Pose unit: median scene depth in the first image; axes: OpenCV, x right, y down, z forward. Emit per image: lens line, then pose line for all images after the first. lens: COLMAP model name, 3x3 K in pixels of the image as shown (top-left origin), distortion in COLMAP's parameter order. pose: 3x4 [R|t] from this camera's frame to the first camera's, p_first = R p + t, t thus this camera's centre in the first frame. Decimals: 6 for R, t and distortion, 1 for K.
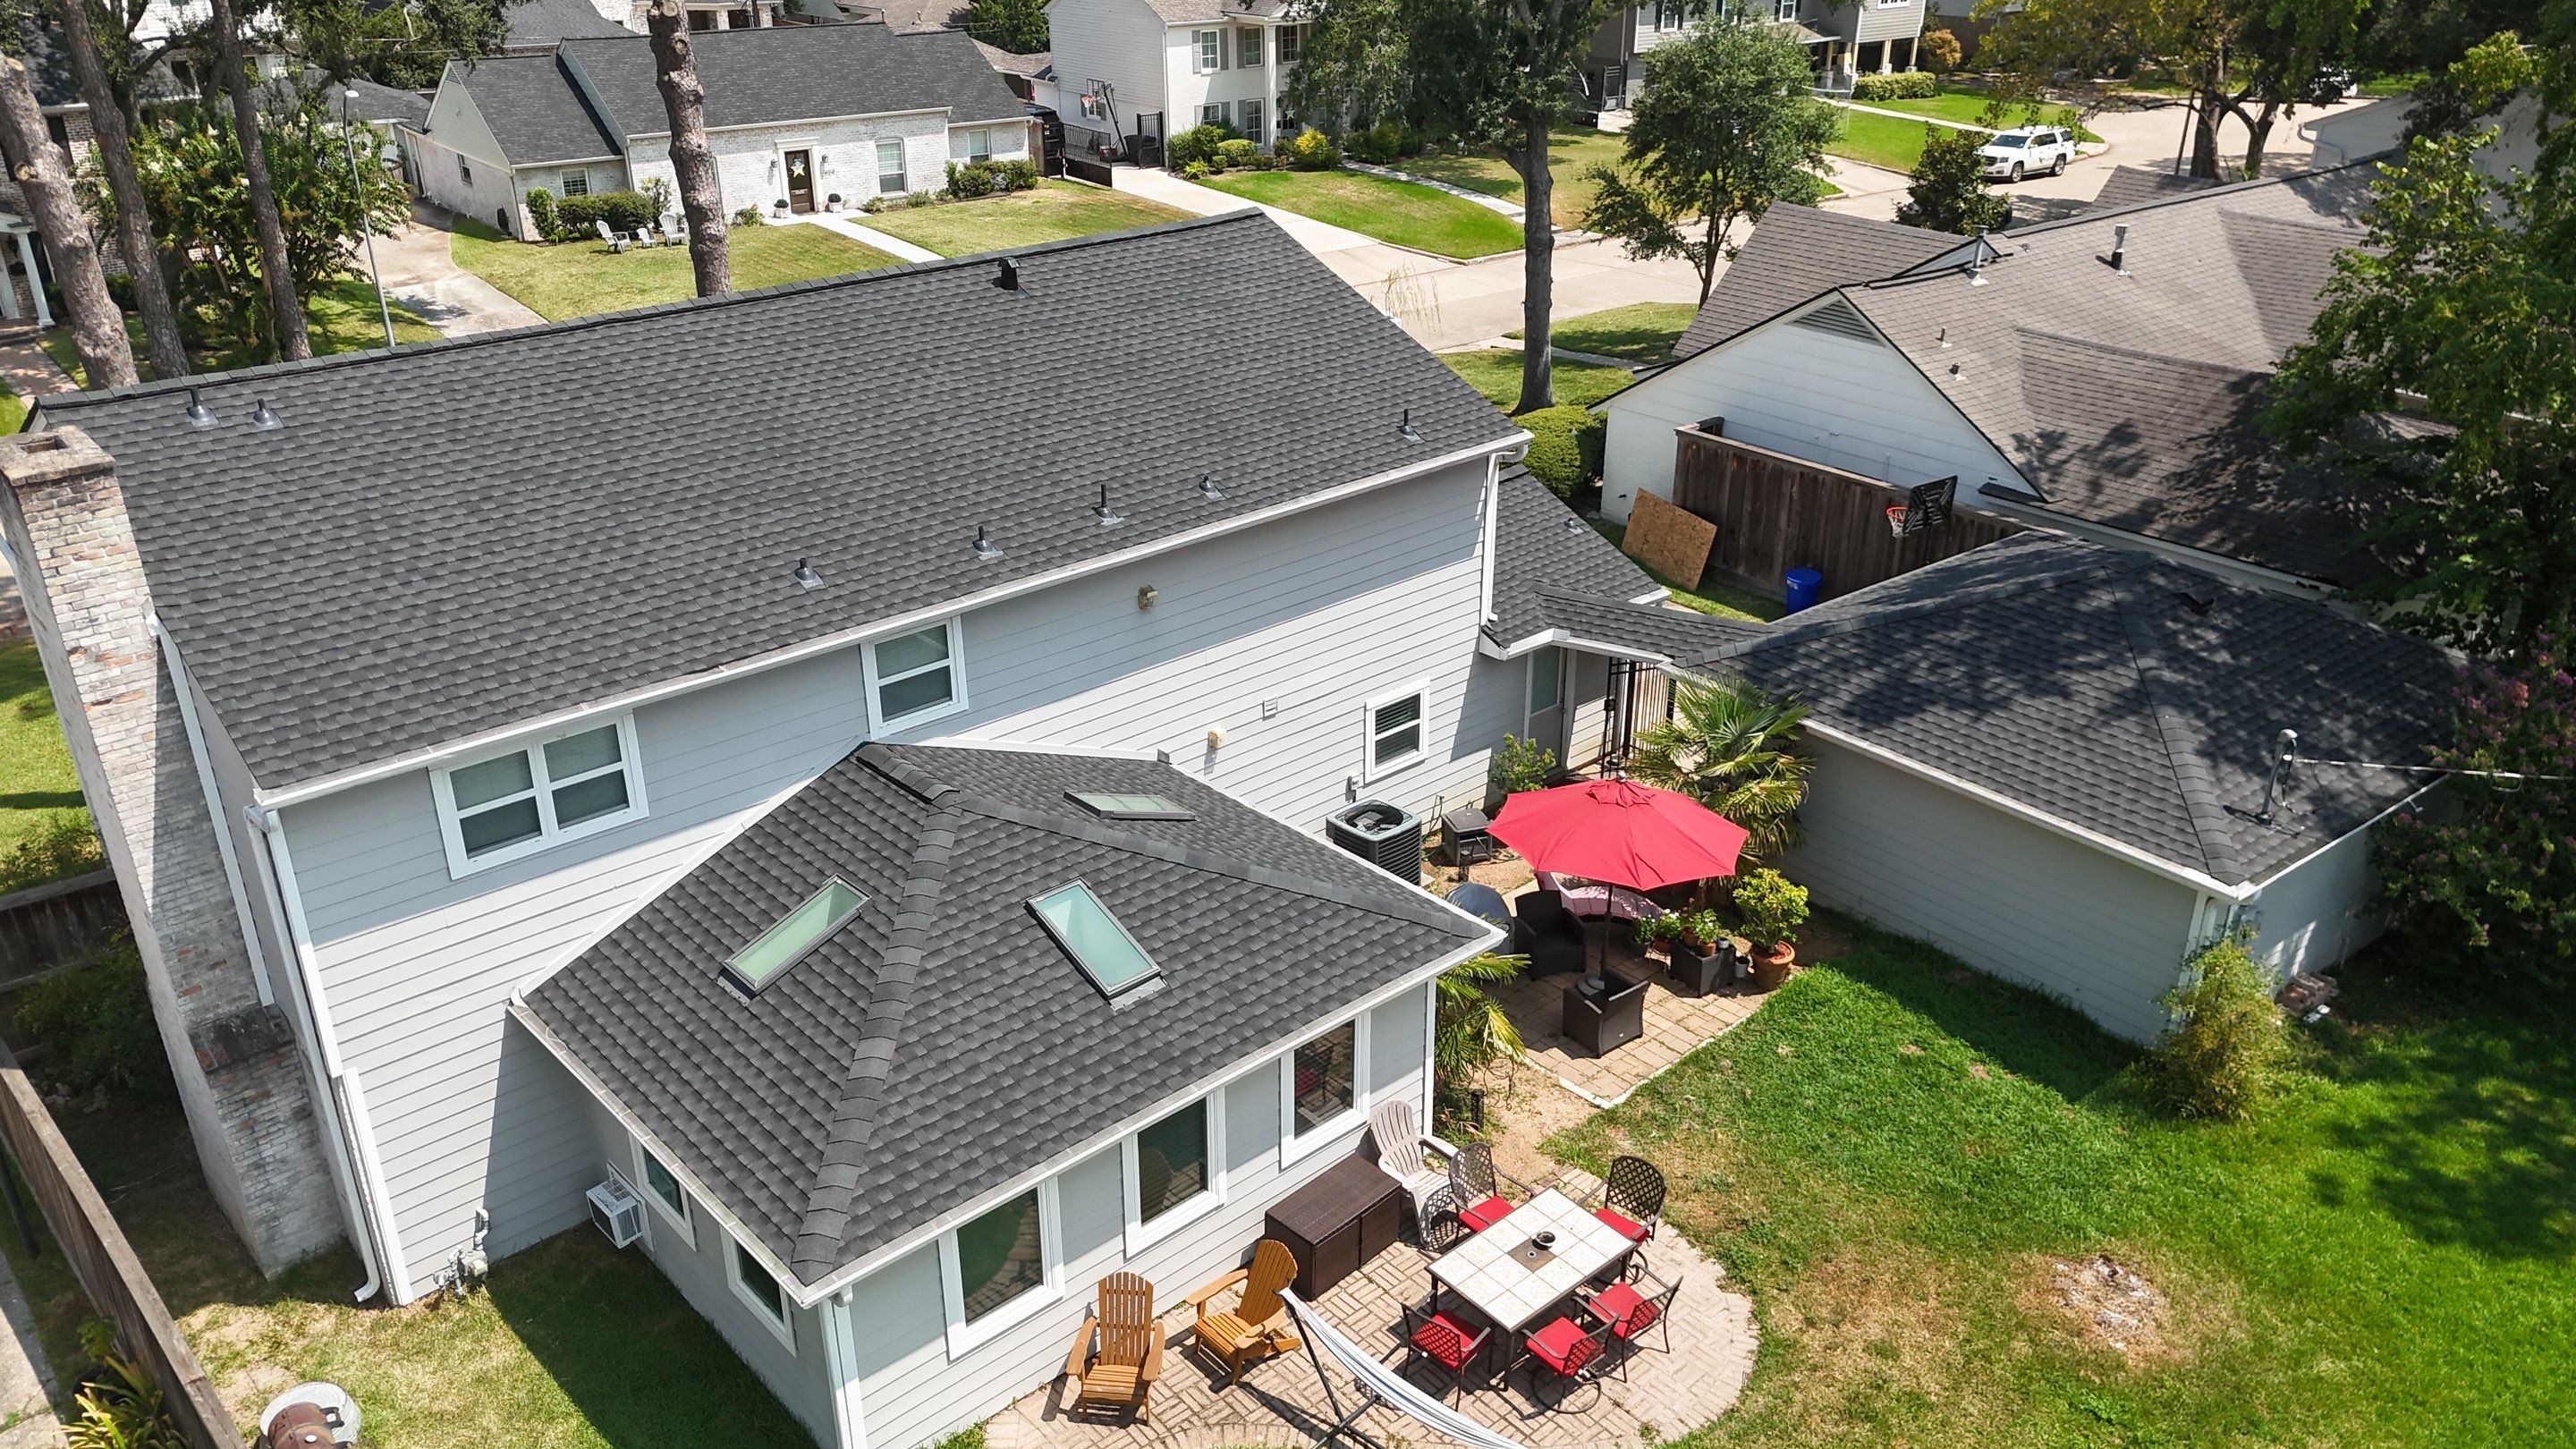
lens RADIAL K [[1905.7, 0, 1284.1], [0, 1905.7, 720.3], [0, 0, 1]] dist [0.067736, -0.057957]
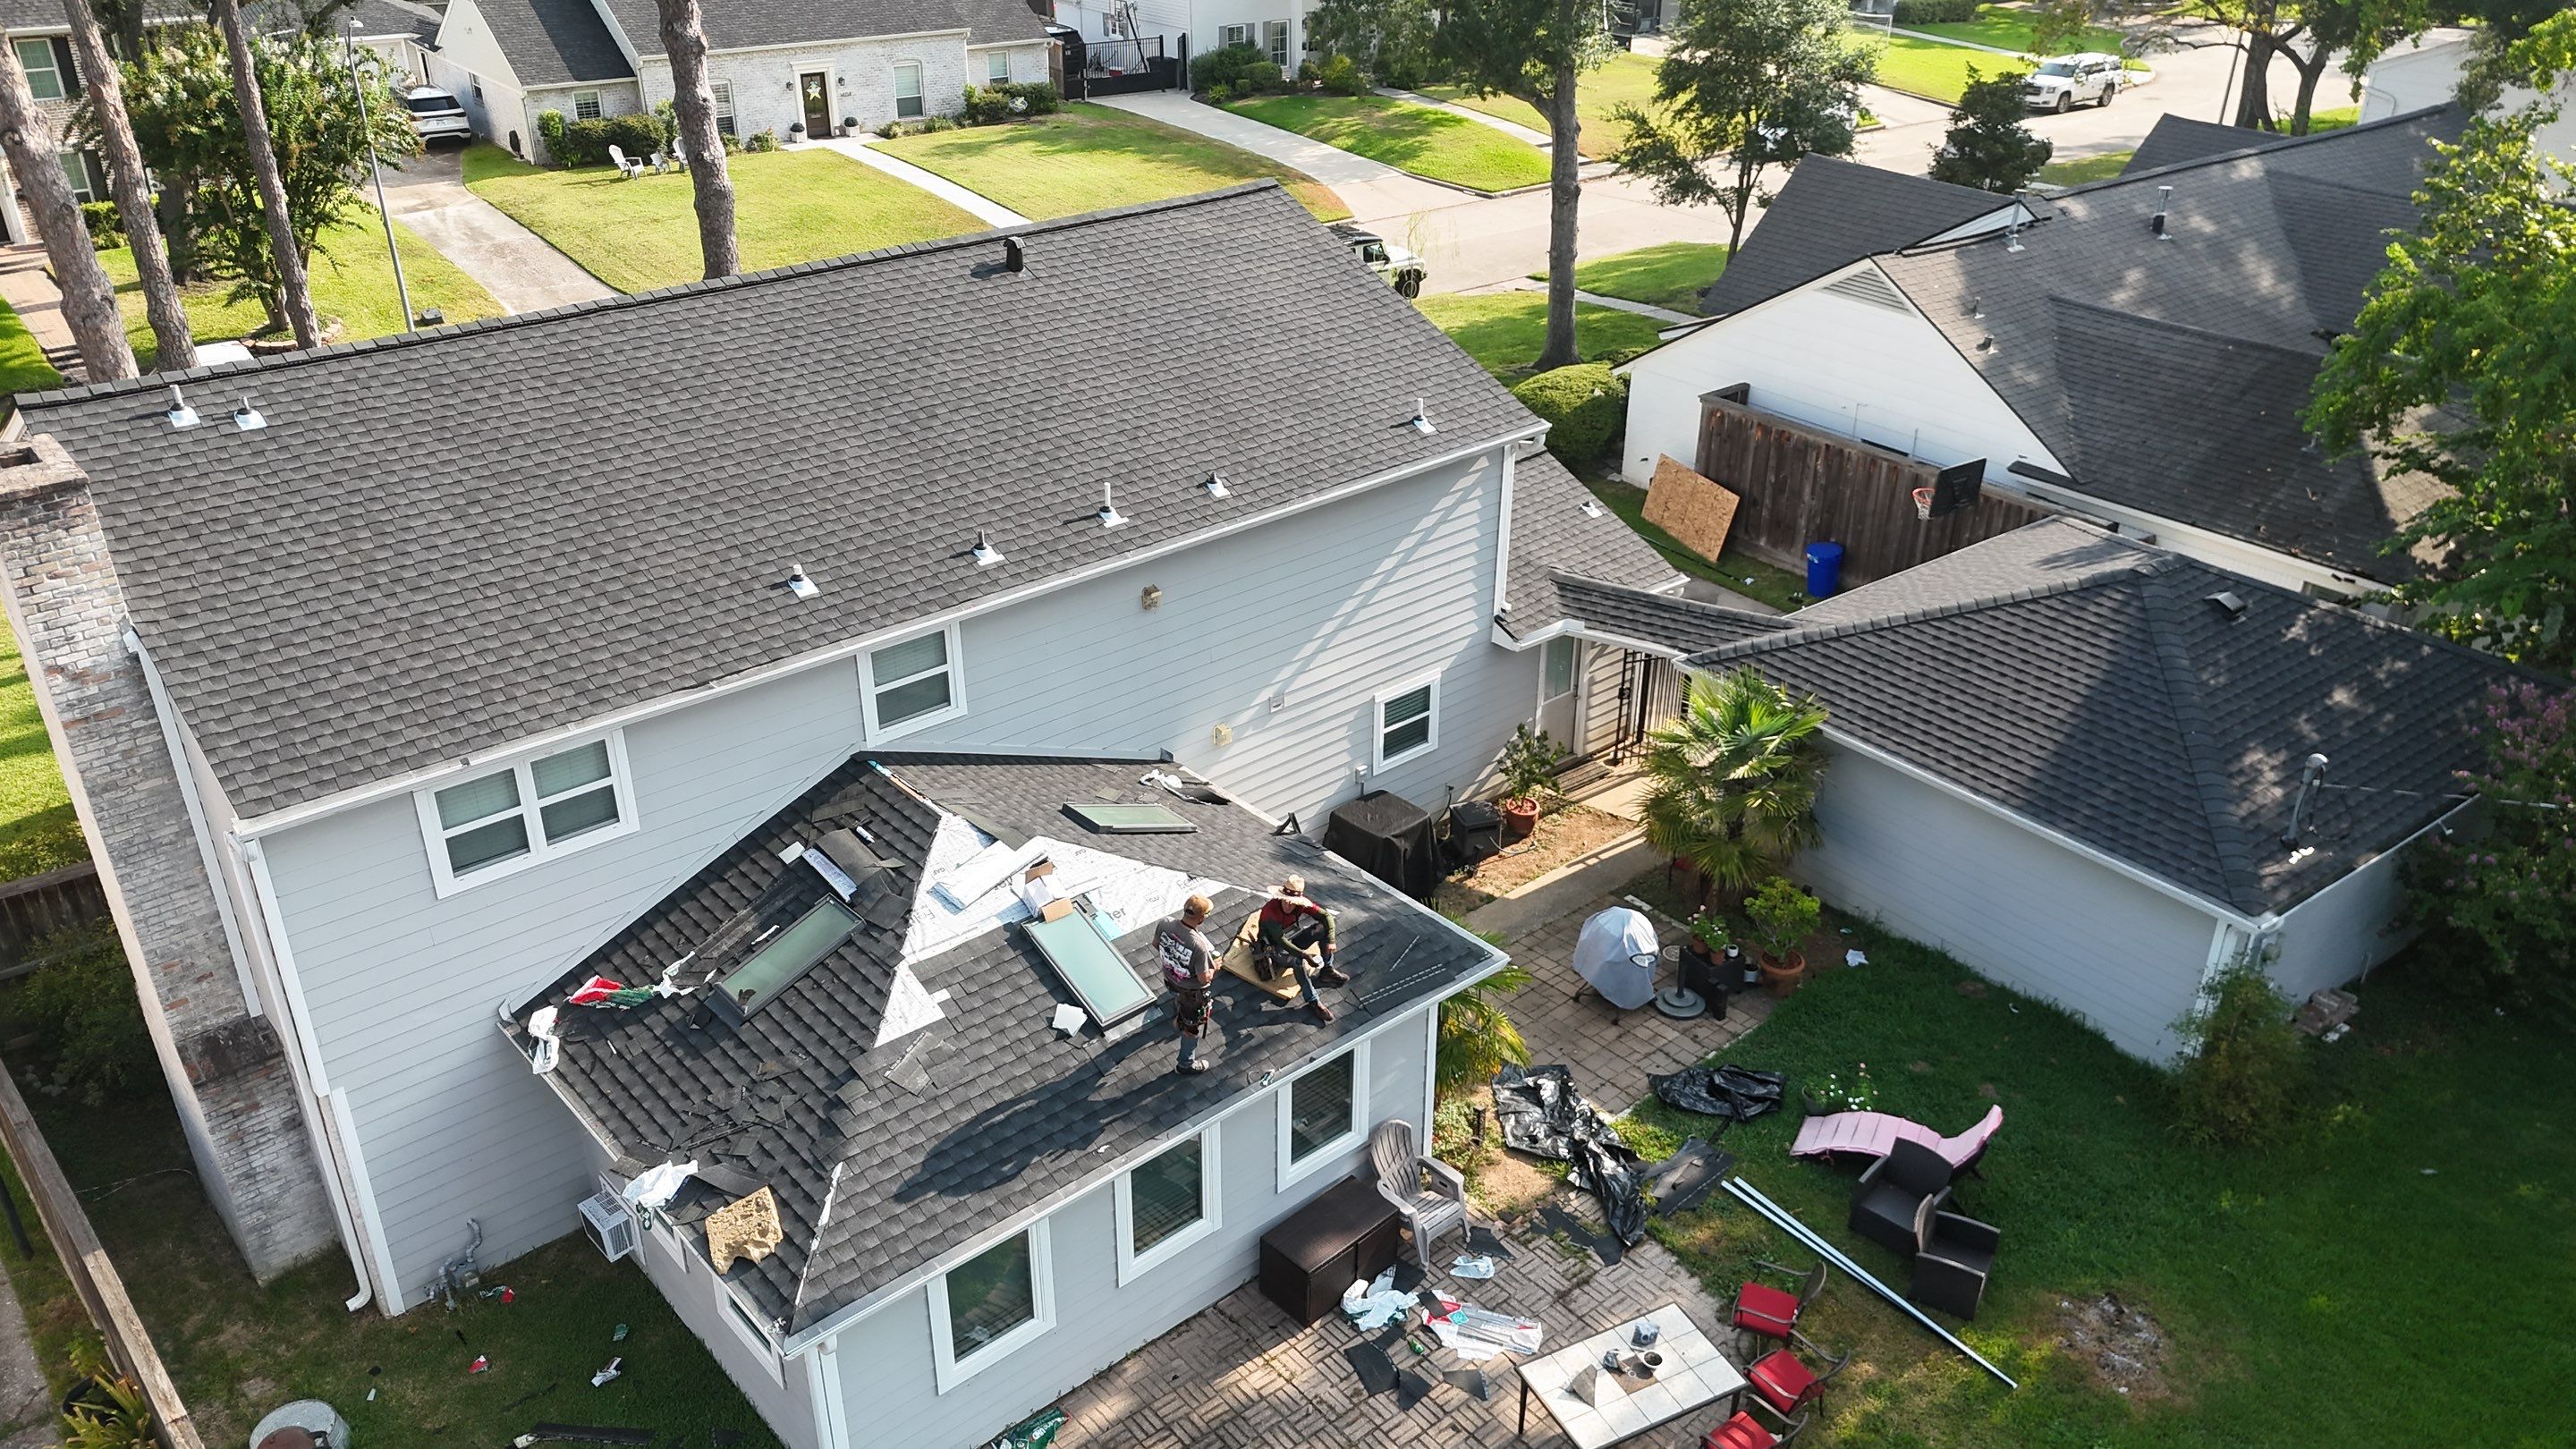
lens RADIAL K [[1905.7, 0, 1285.4], [0, 1905.7, 719.1], [0, 0, 1]] dist [0.067736, -0.057957]
pose [[0.999858, 0.013594, -0.009916, 0.007825], [-0.013132, 0.998889, 0.045258, -0.047964], [0.010520, -0.045121, 0.998926, 0.019573]]
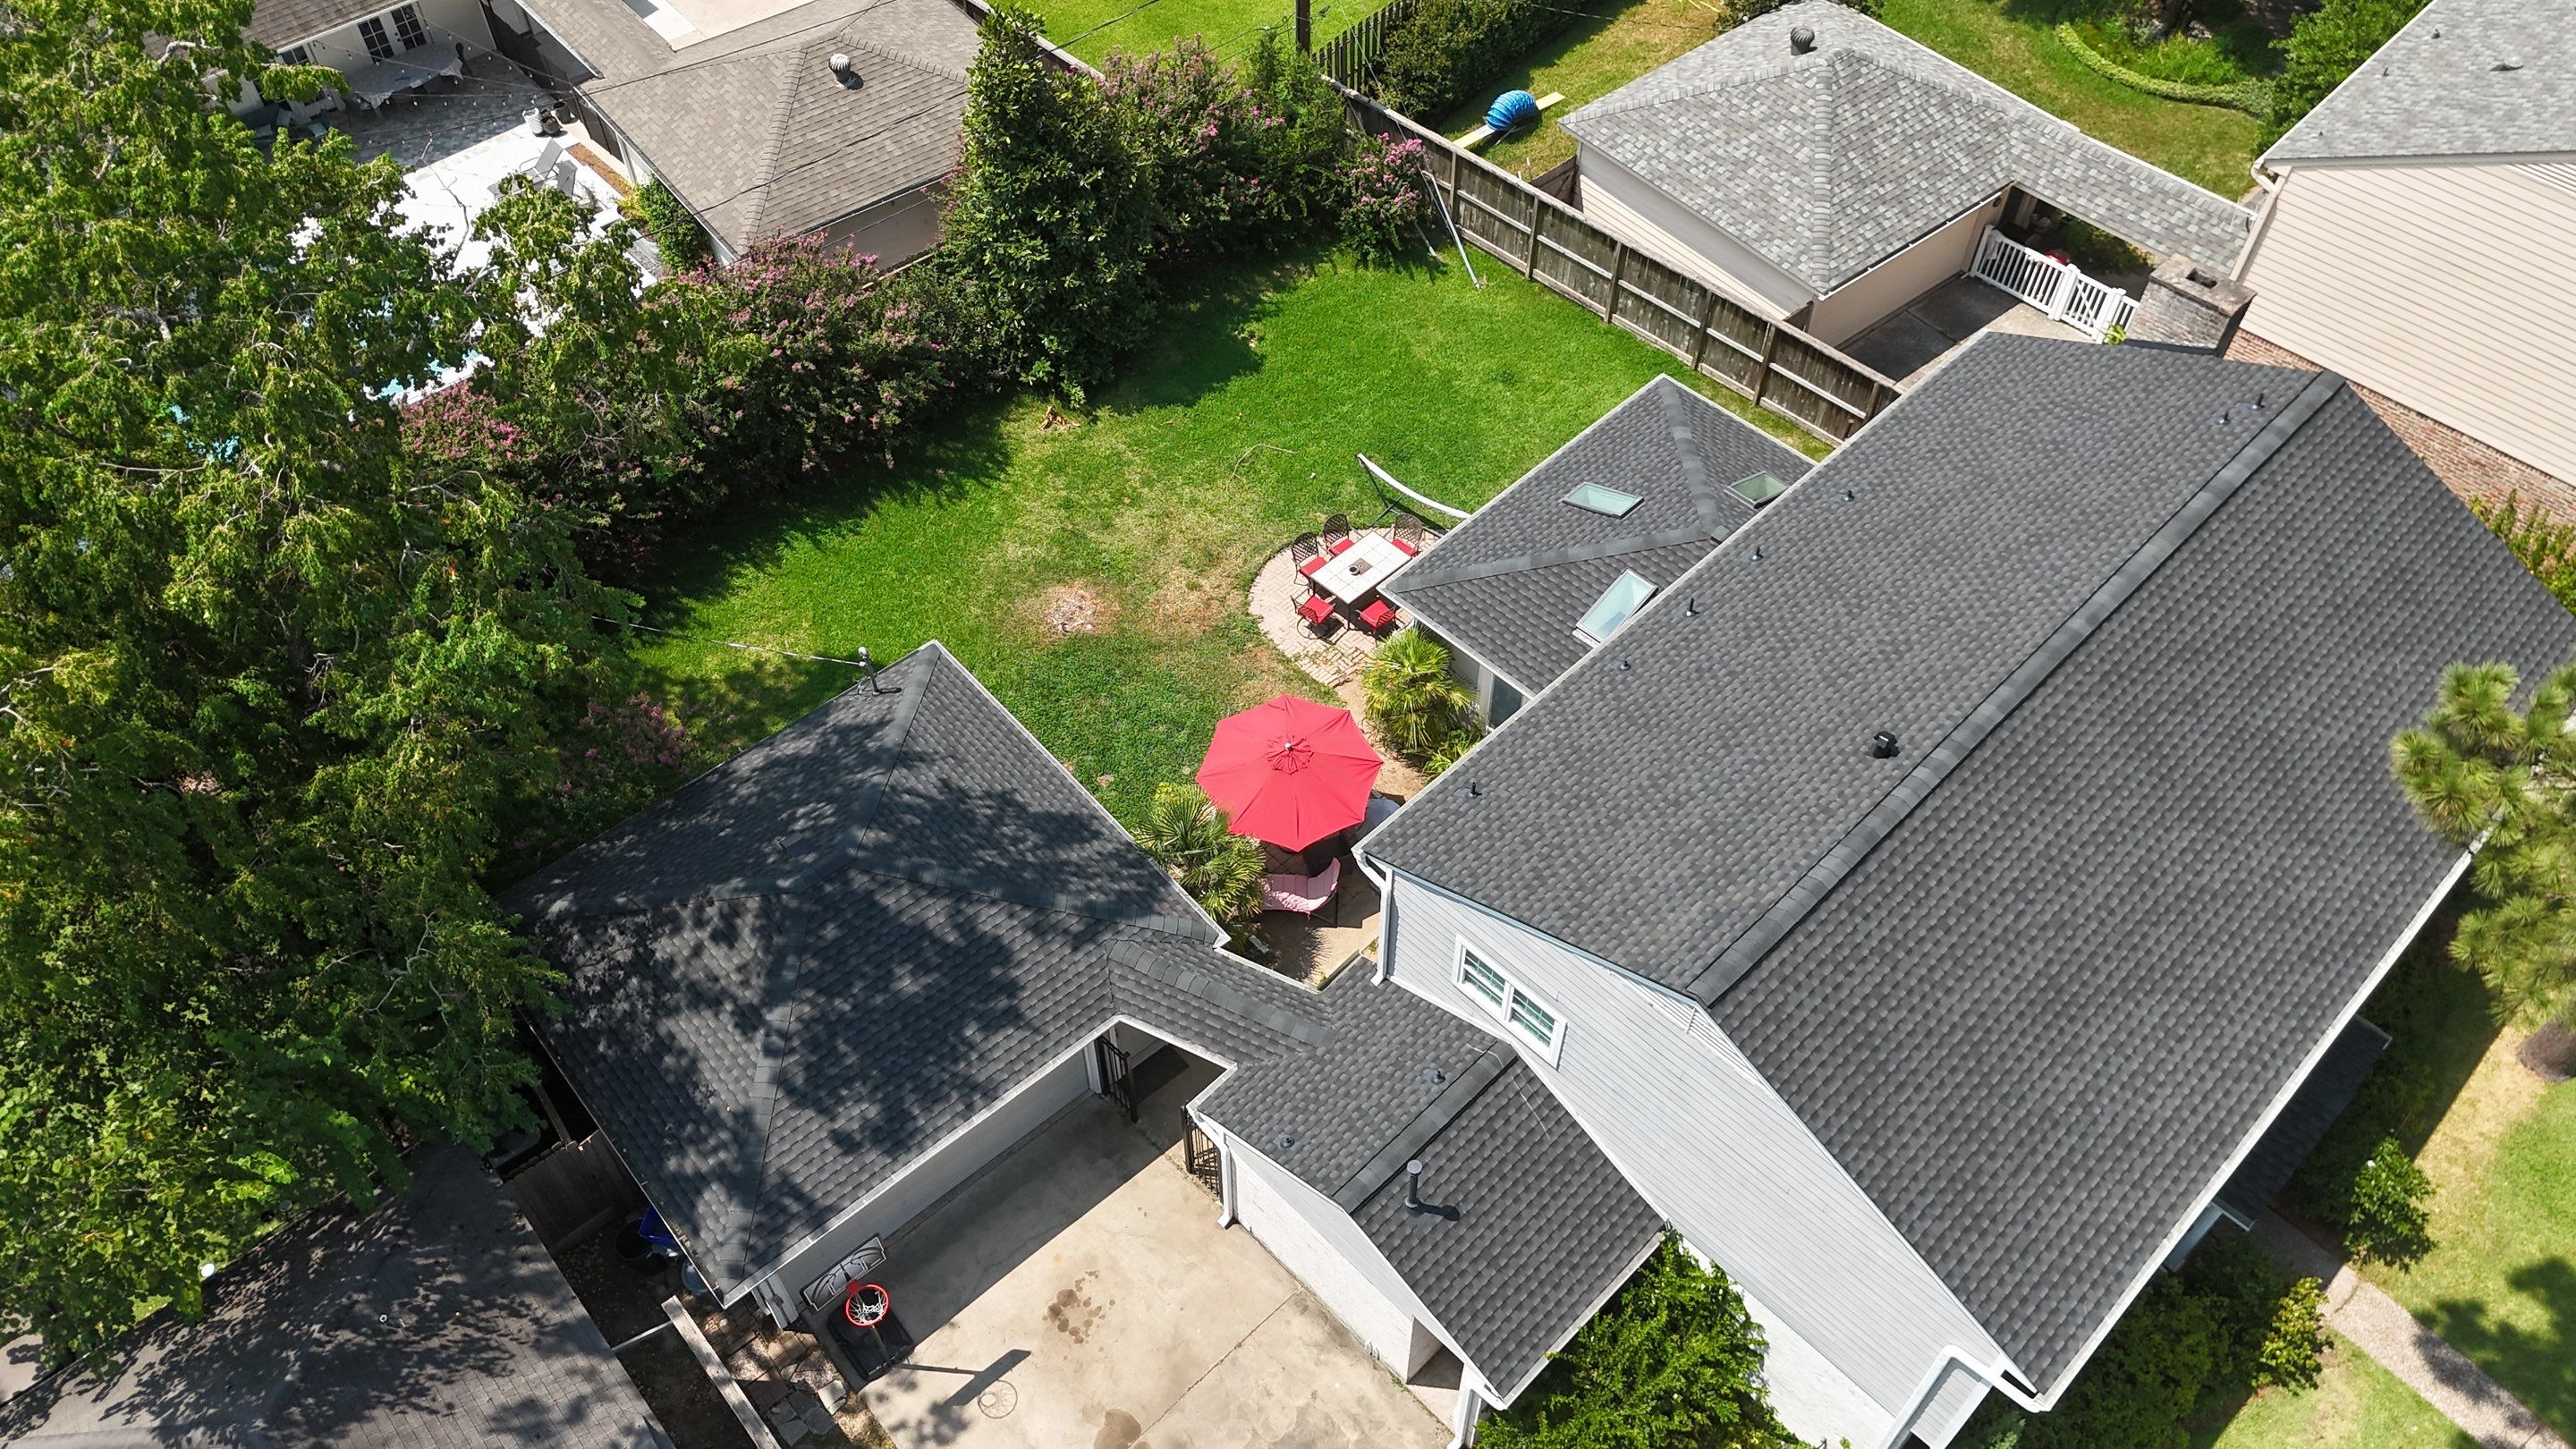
lens RADIAL K [[1905.7, 0, 1303.7], [0, 1905.7, 738.2], [0, 0, 1]] dist [0.067736, -0.057957]
pose [[-0.998872, 0.042976, -0.020196, 0.198557], [-0.009567, 0.234452, 0.972081, -1.372935], [0.046511, 0.971177, -0.233776, 1.367832]]
